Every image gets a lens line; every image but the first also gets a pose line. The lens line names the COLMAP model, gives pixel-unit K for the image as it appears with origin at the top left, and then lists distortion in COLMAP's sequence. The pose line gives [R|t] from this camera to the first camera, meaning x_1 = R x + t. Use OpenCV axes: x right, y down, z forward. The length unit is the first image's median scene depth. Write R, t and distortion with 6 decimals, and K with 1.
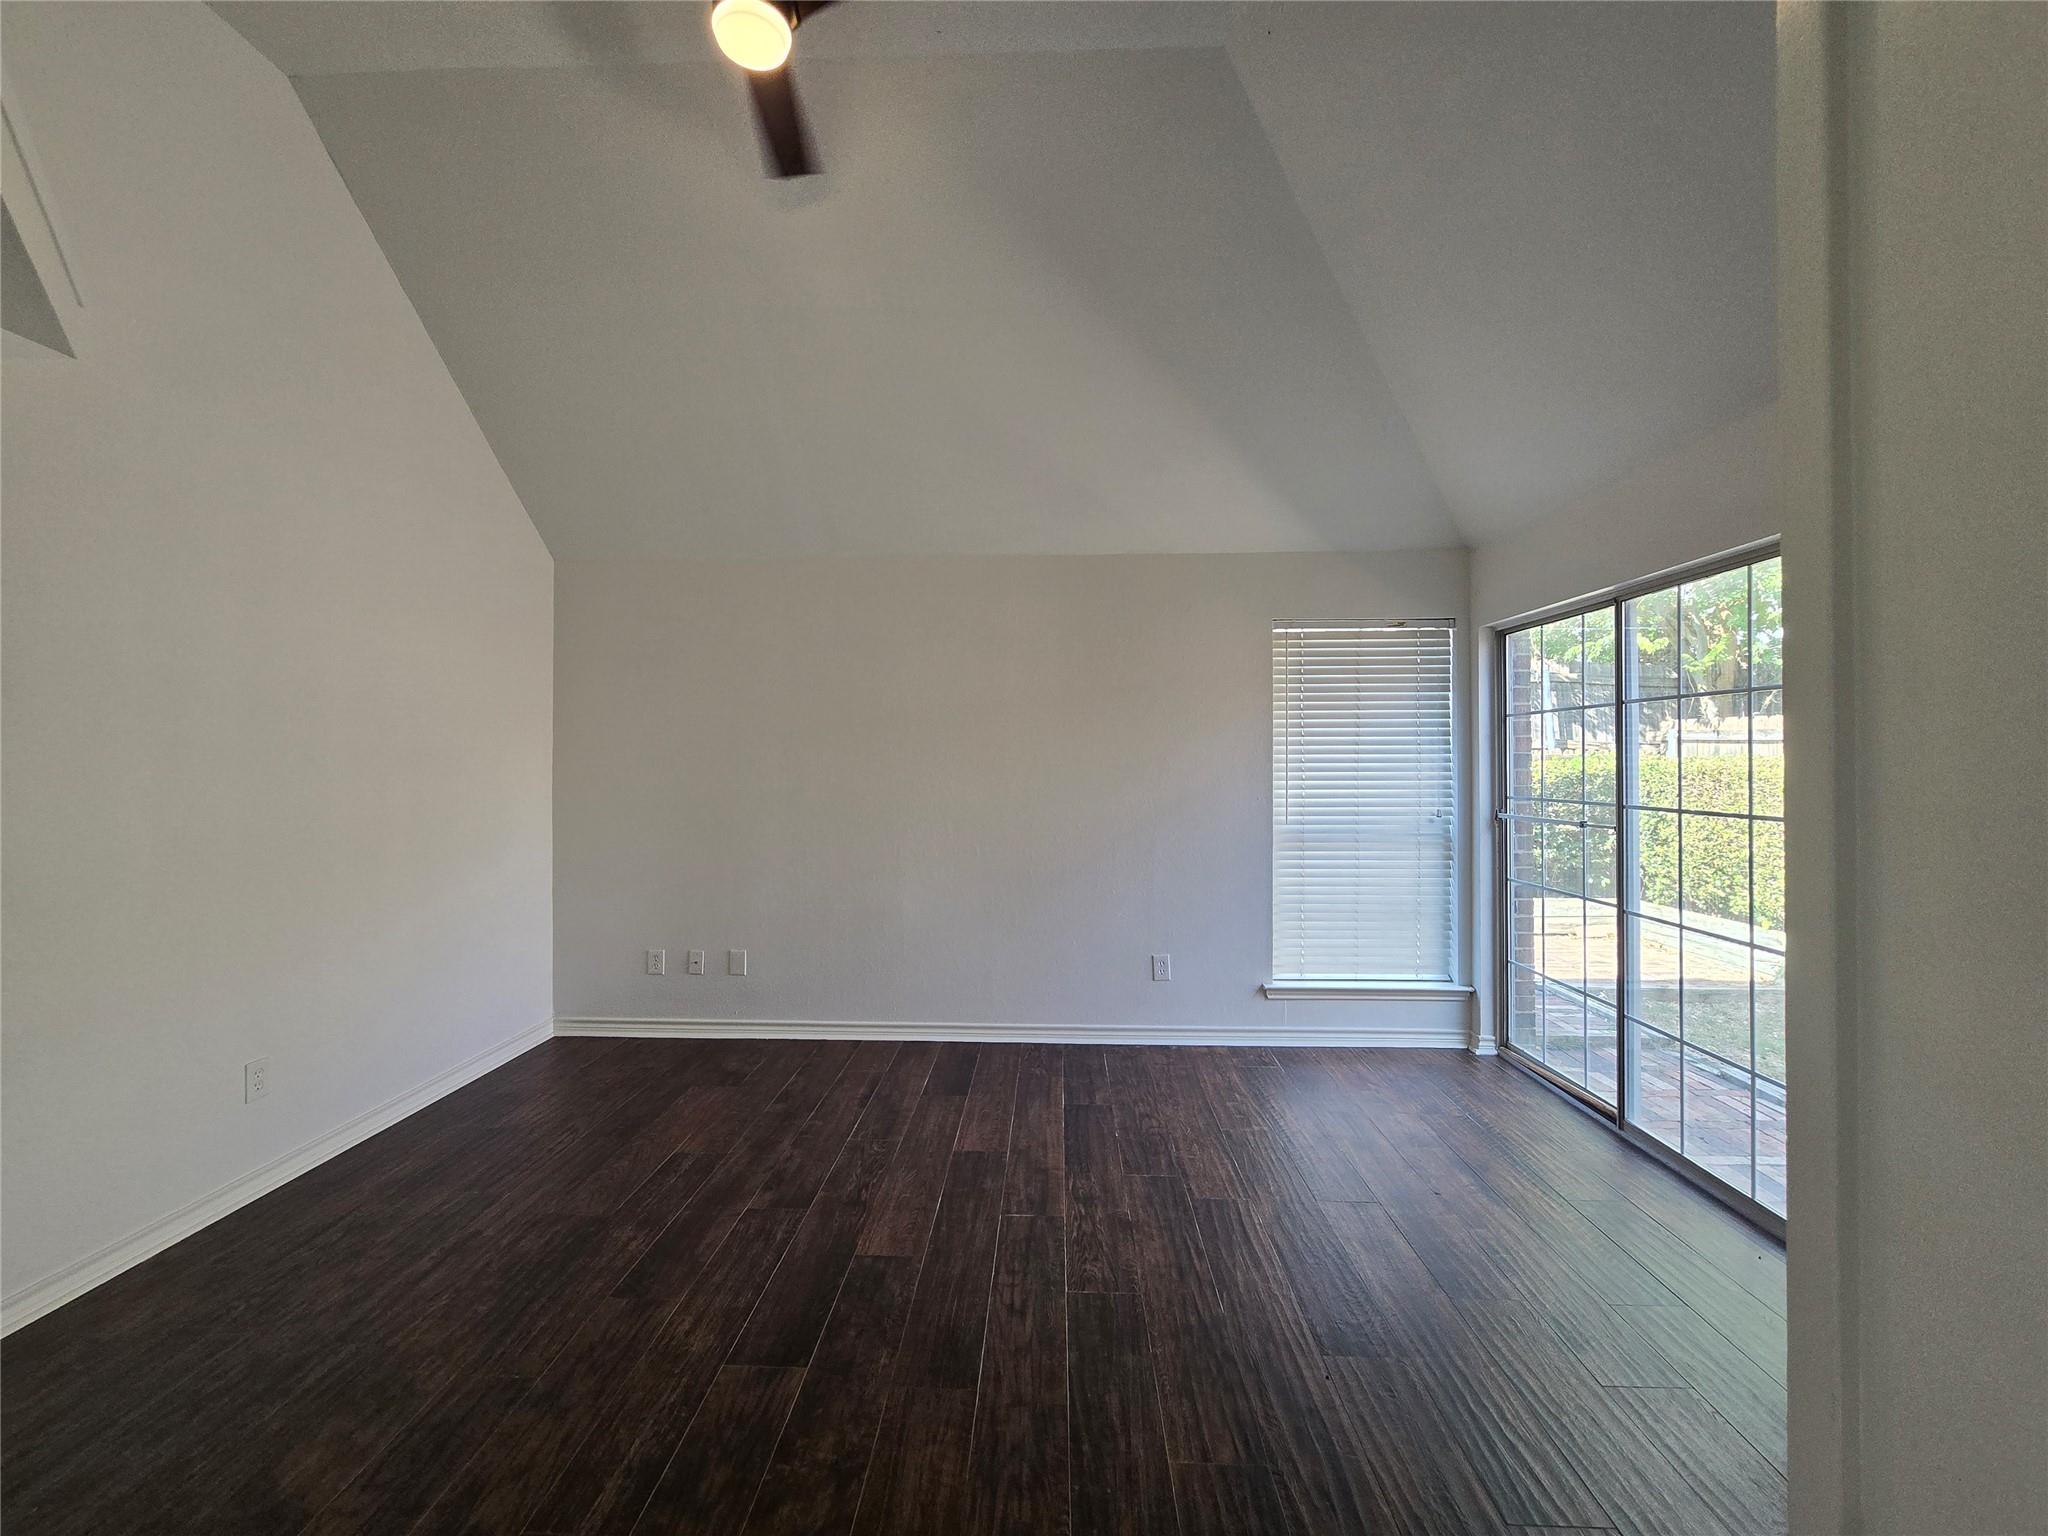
lens RADIAL K [[835.4, 0, 1015.9], [0, 835.4, 761.3], [0, 0, 1]] dist [0.002697, -0.000080]
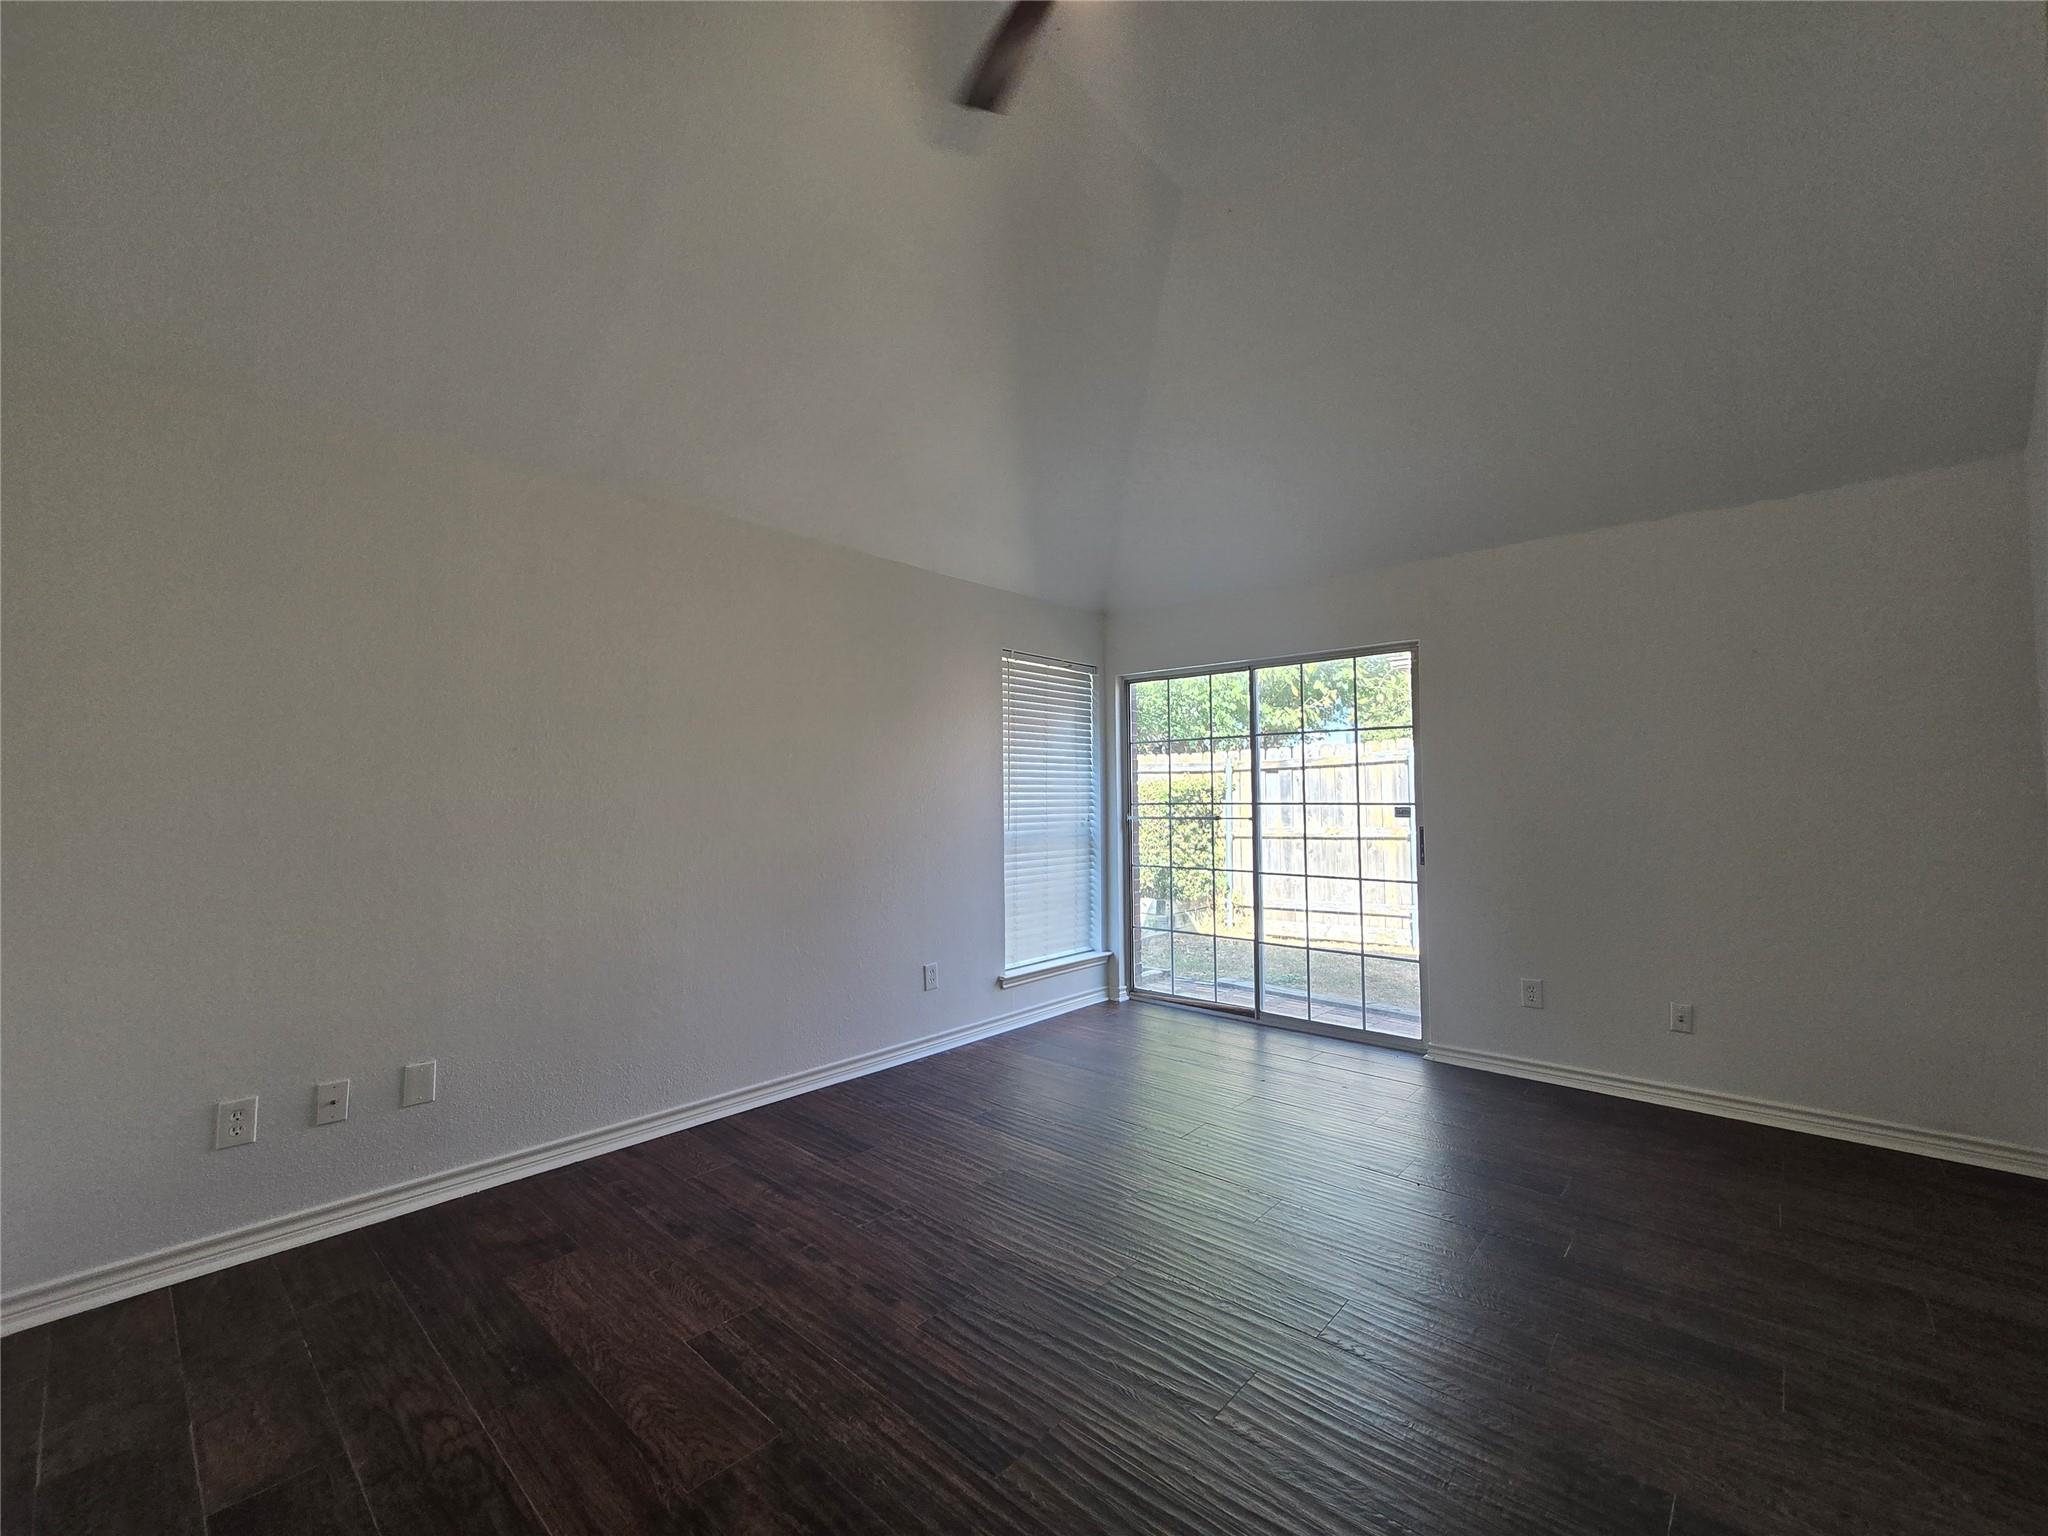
lens RADIAL K [[835.4, 0, 1018.0], [0, 835.4, 774.2], [0, 0, 1]] dist [0.002697, -0.000080]
pose [[0.638367, 0.023765, 0.769365, -0.542912], [0.002199, 0.999463, -0.032697, 0.036604], [-0.769729, 0.022565, 0.637972, 0.273755]]
